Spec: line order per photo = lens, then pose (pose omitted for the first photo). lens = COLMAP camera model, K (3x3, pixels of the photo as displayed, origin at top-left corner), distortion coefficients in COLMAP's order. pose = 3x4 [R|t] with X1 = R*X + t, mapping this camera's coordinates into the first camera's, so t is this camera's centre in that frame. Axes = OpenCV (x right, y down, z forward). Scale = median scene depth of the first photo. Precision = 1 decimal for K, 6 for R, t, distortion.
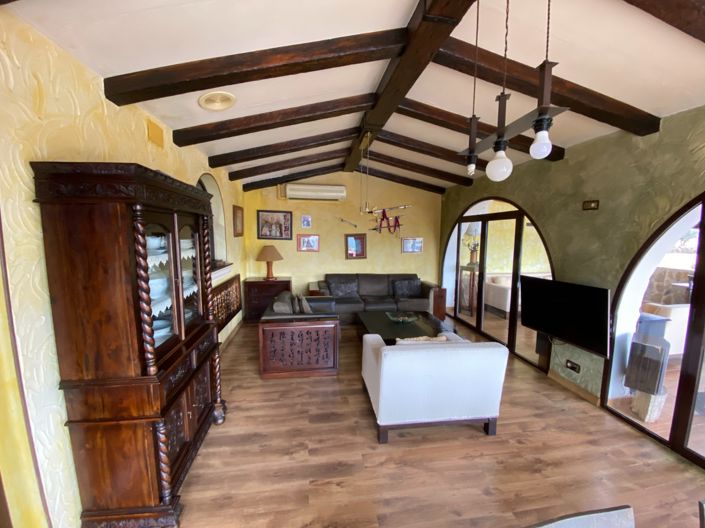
lens RADIAL K [[283.7, 0, 352.5], [0, 283.7, 264.0], [0, 0, 1]] dist [0.009467, -0.015293]
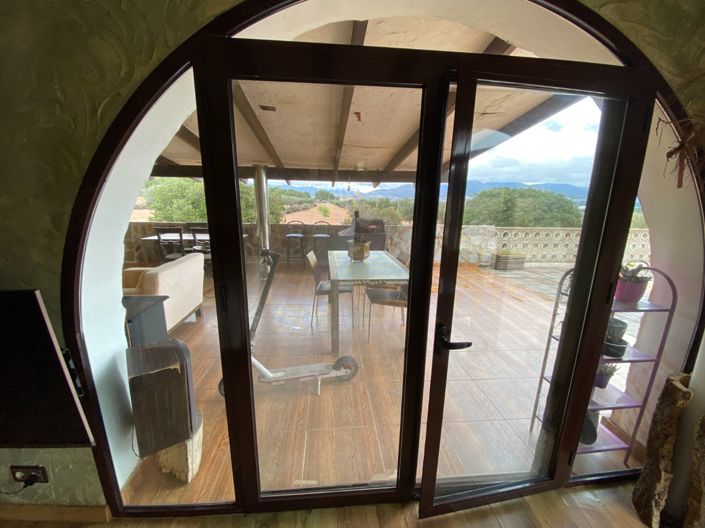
lens RADIAL K [[283.7, 0, 352.5], [0, 283.7, 264.0], [0, 0, 1]] dist [0.009467, -0.015293]
pose [[0.054008, -0.226867, 0.972427, 0.581155], [0.090533, 0.970950, 0.221494, 0.016044], [-0.994428, 0.076074, 0.072978, 0.564838]]
